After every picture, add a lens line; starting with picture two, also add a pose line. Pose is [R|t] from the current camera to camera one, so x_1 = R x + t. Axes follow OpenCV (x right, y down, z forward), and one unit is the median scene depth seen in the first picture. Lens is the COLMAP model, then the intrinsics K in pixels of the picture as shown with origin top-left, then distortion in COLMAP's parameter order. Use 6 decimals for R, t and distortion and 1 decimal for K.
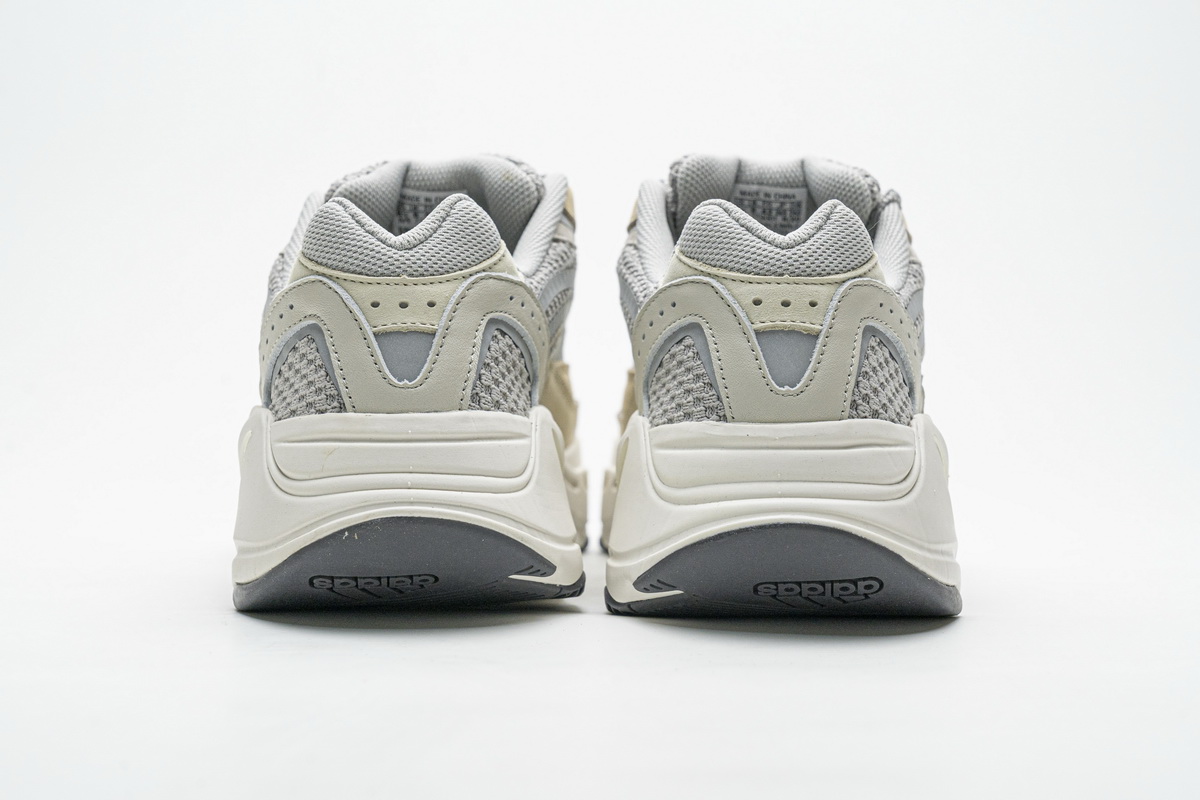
lens RADIAL K [[2340.6, 0, 615.4], [0, 2340.6, 373.6], [0, 0, 1]] dist [0.002106, 0.000000]
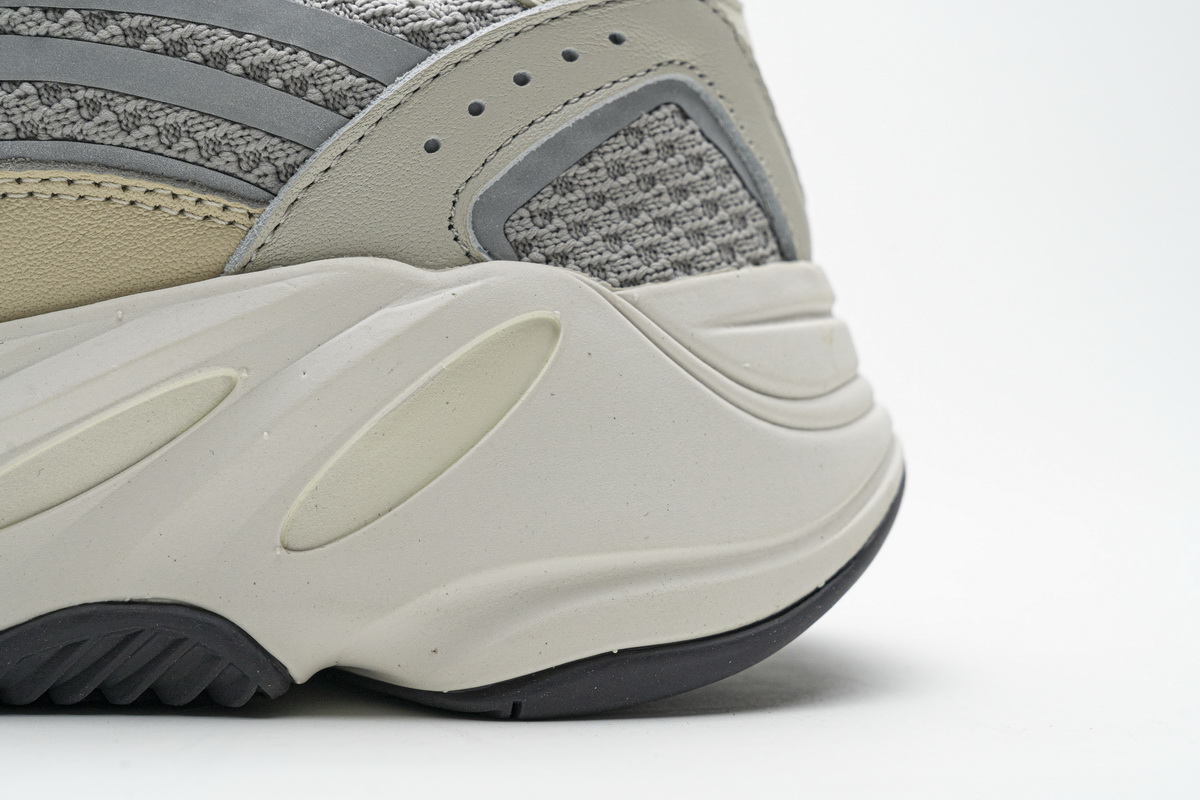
lens RADIAL K [[2340.6, 0, 598.9], [0, 2340.6, 398.0], [0, 0, 1]] dist [0.002106, 0.000000]
pose [[-0.026642, -0.029443, 0.999211, -0.606649], [0.047758, 0.998387, 0.030692, 0.027830], [-0.998504, 0.048538, -0.025193, 1.030118]]
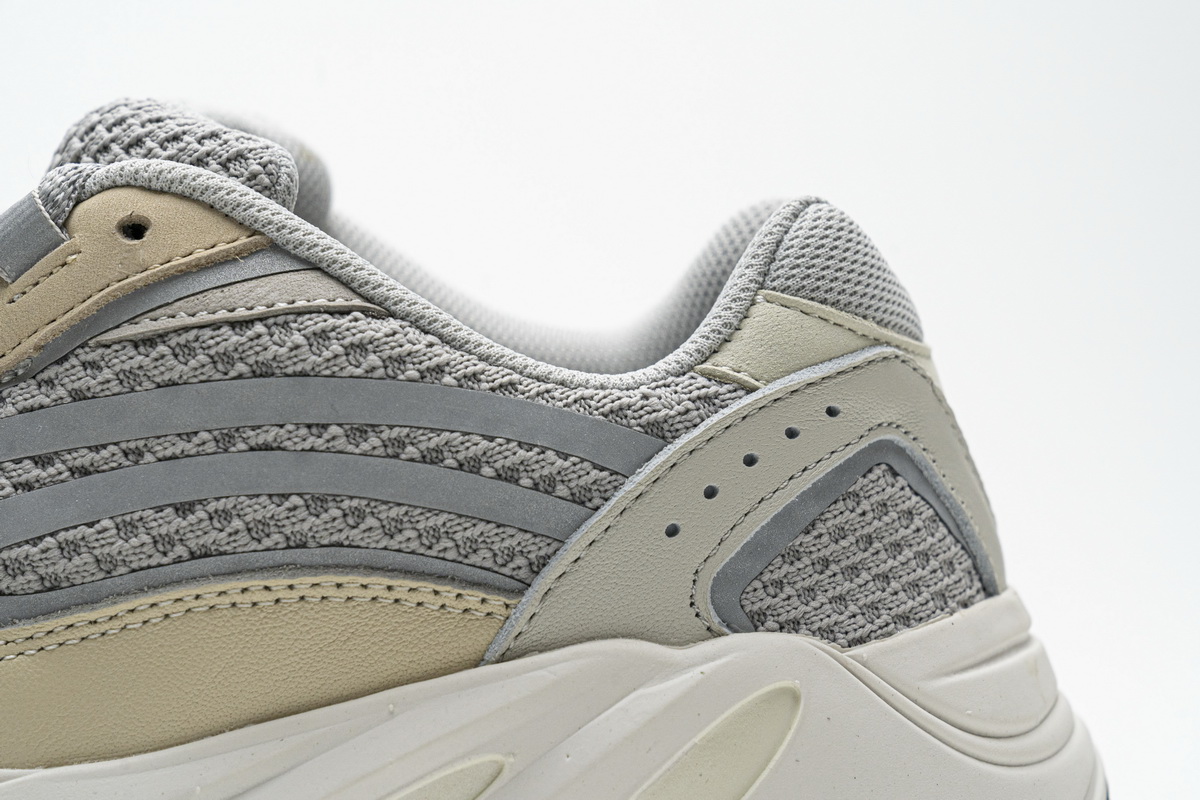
lens RADIAL K [[2340.6, 0, 610.4], [0, 2340.6, 399.9], [0, 0, 1]] dist [0.002106, 0.000000]
pose [[-0.032325, -0.003972, 0.999470, -0.633720], [0.093544, 0.995591, 0.006982, -0.039246], [-0.995090, 0.093720, -0.031811, 1.073672]]
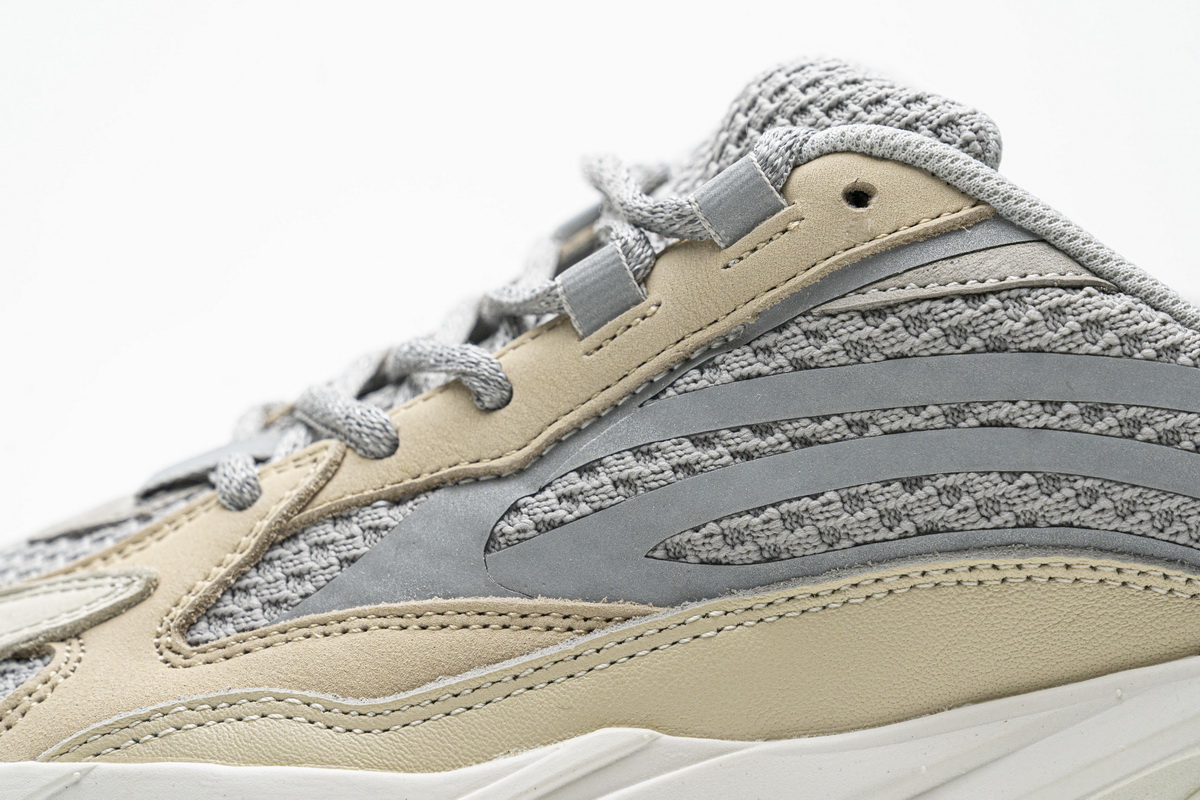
lens RADIAL K [[2340.6, 0, 606.2], [0, 2340.6, 371.8], [0, 0, 1]] dist [0.002106, 0.000000]
pose [[0.036836, -0.031922, 0.998811, -0.624541], [0.068675, 0.997208, 0.029338, -0.061920], [-0.996959, 0.067513, 0.038926, 1.186532]]
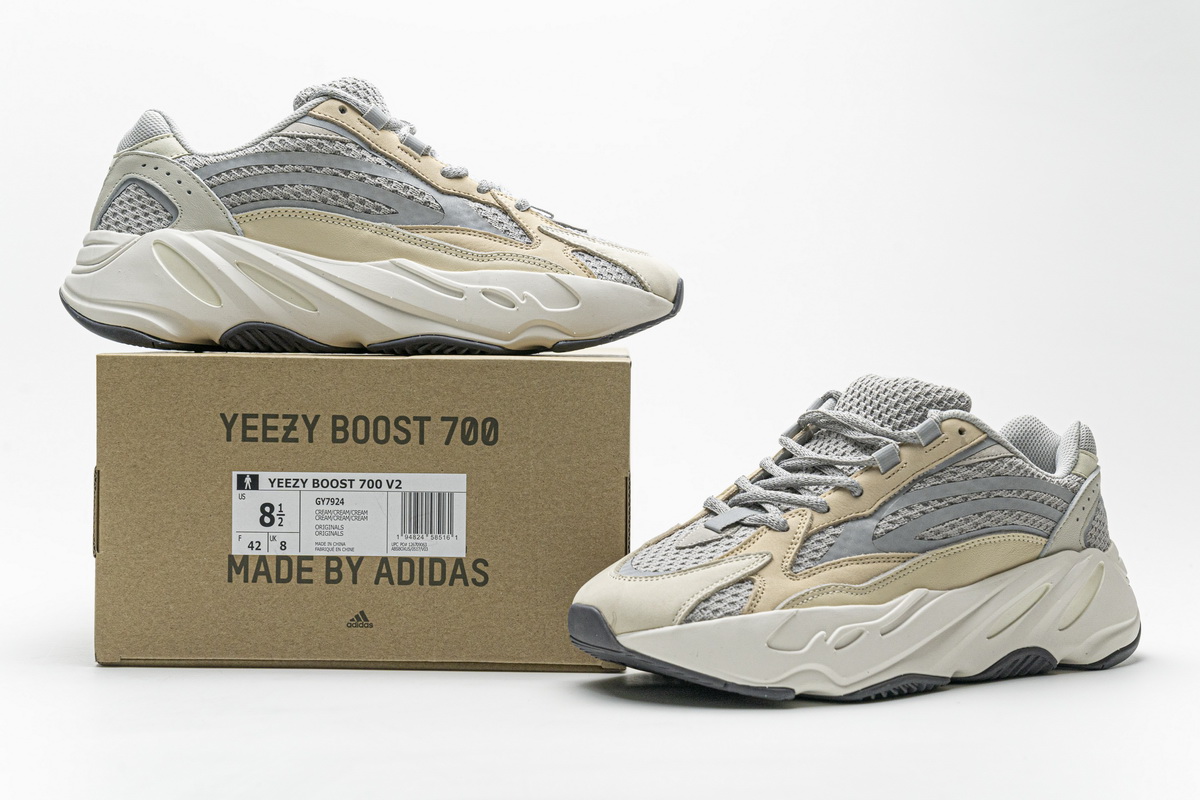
lens RADIAL K [[2045.2, 0, 603.1], [0, 2045.2, 405.4], [0, 0, 1]] dist [-0.018544, 0.000000]
pose [[-0.525968, -0.013826, 0.850392, -1.224167], [0.055737, 0.997158, 0.050685, -0.183358], [-0.848676, 0.074057, -0.523703, 2.100408]]
